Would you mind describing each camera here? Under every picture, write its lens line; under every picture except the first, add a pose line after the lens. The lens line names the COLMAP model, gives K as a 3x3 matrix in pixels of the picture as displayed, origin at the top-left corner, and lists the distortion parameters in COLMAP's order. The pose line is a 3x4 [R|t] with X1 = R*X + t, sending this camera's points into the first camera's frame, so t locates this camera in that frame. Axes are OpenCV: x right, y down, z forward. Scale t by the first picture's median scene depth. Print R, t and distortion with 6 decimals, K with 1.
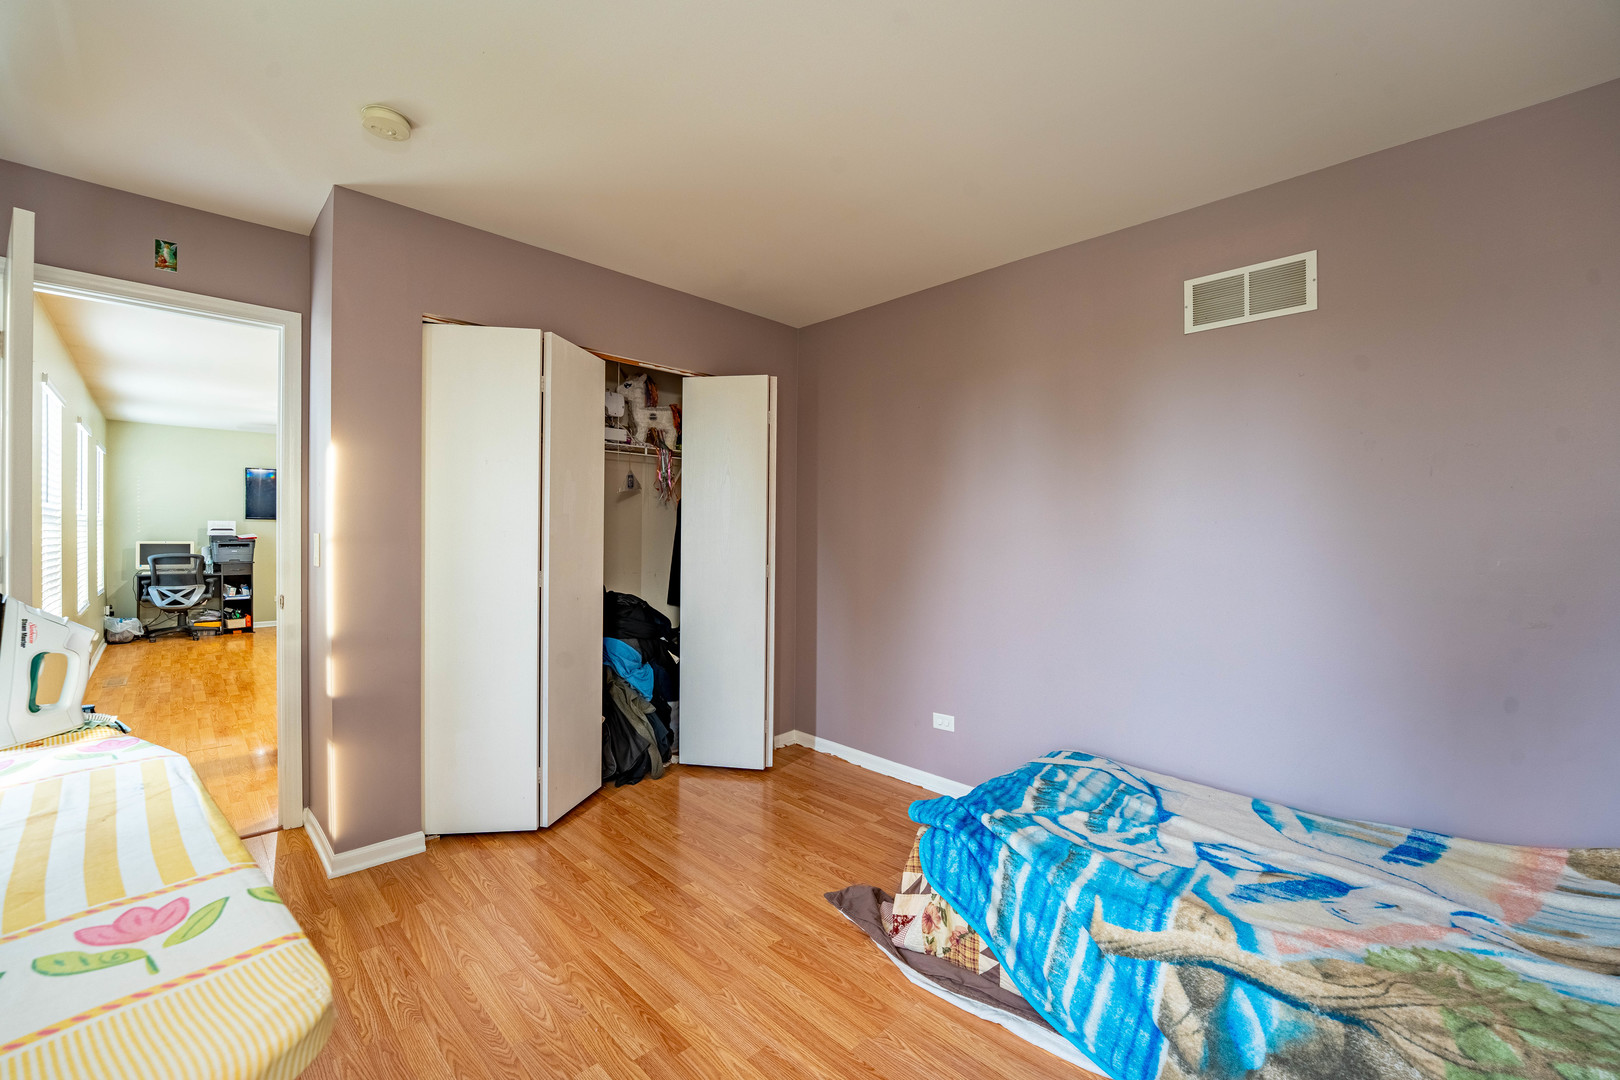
lens RADIAL K [[662.3, 0, 800.2], [0, 662.3, 542.0], [0, 0, 1]] dist [-0.025931, 0.002769]
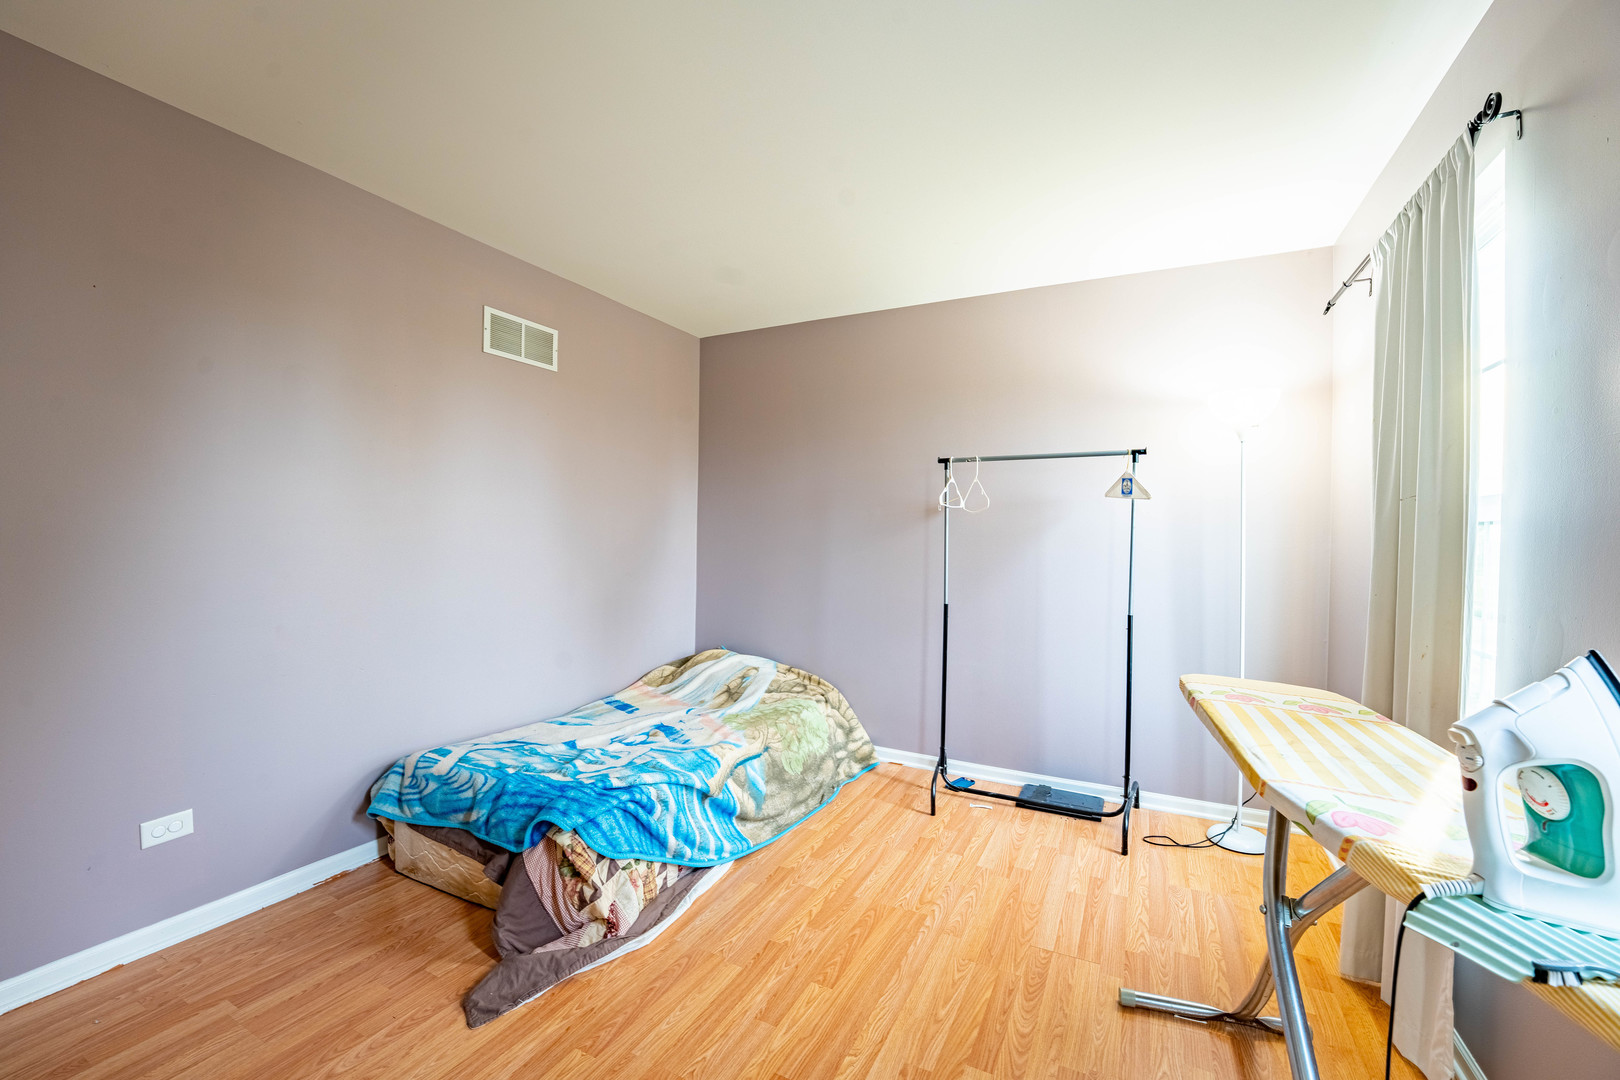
lens RADIAL K [[662.3, 0, 812.5], [0, 662.3, 540.4], [0, 0, 1]] dist [-0.025931, 0.002769]
pose [[-0.321572, -0.020413, 0.946665, -0.928264], [-0.006836, 0.999792, 0.019236, -0.015220], [-0.946860, -0.000286, -0.321644, 1.094495]]
